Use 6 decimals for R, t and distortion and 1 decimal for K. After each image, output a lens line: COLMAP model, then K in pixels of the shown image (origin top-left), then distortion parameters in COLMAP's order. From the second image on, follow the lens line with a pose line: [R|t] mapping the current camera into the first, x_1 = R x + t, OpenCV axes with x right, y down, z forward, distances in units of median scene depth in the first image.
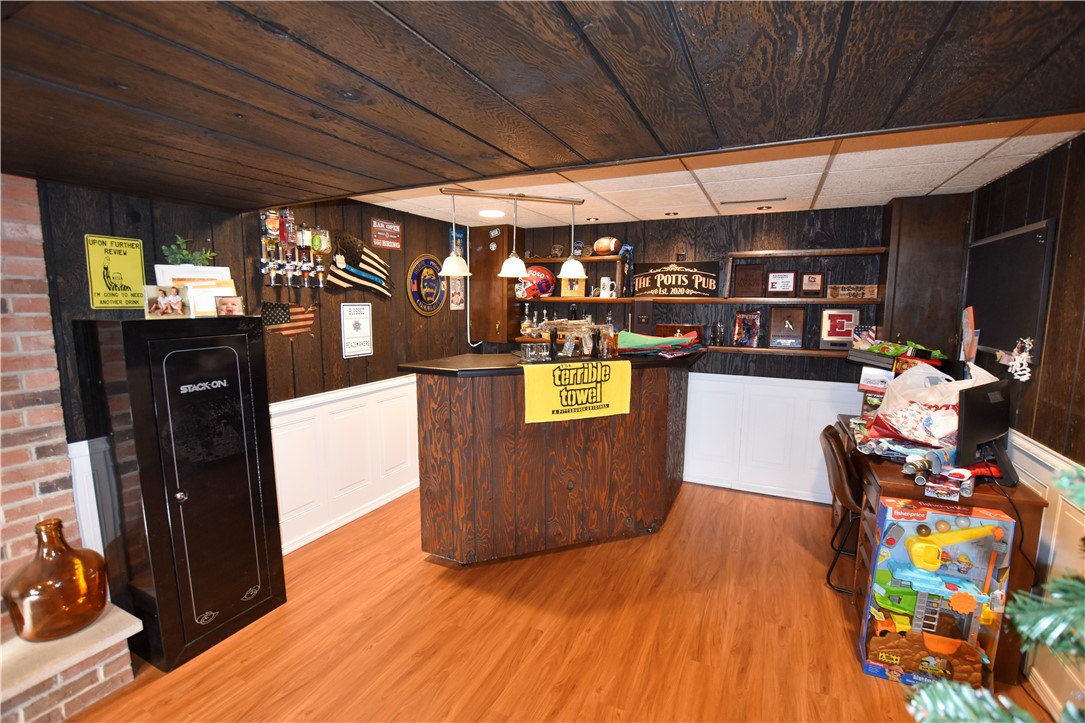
lens RADIAL K [[484.2, 0, 541.4], [0, 484.2, 363.8], [0, 0, 1]] dist [-0.025142, -0.000115]
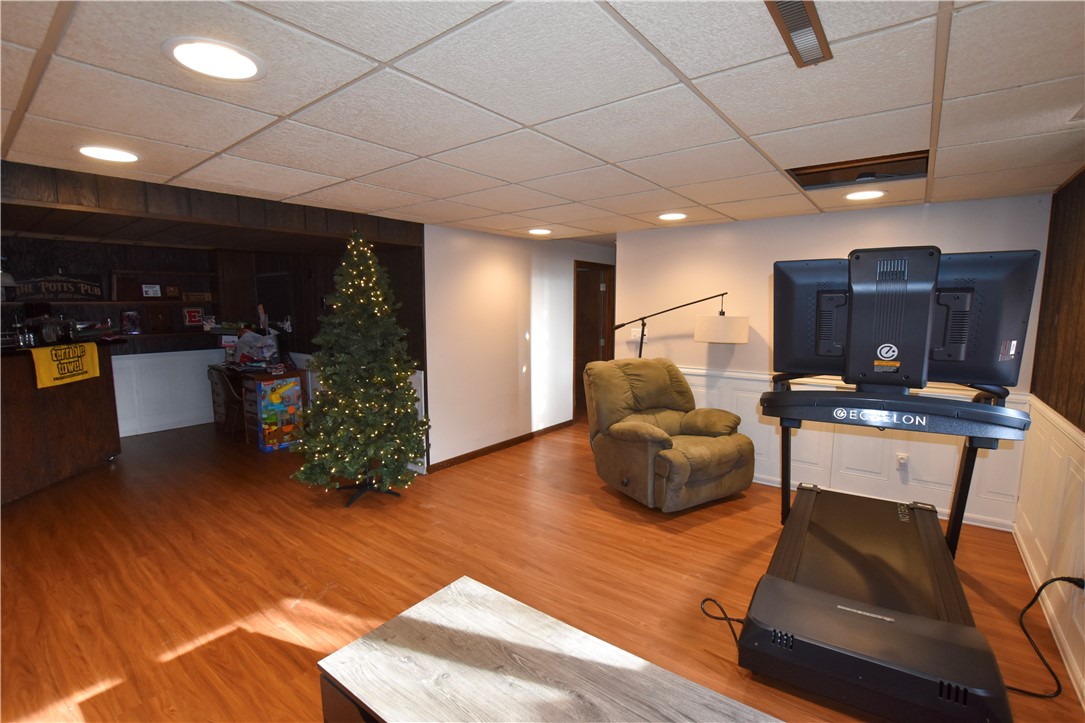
lens RADIAL K [[484.2, 0, 542.3], [0, 484.2, 361.5], [0, 0, 1]] dist [-0.025142, -0.000115]
pose [[0.221439, -0.122192, 0.967488, -0.880514], [0.127864, 0.987191, 0.095415, 0.085153], [-0.966755, 0.102579, 0.234227, -0.665054]]
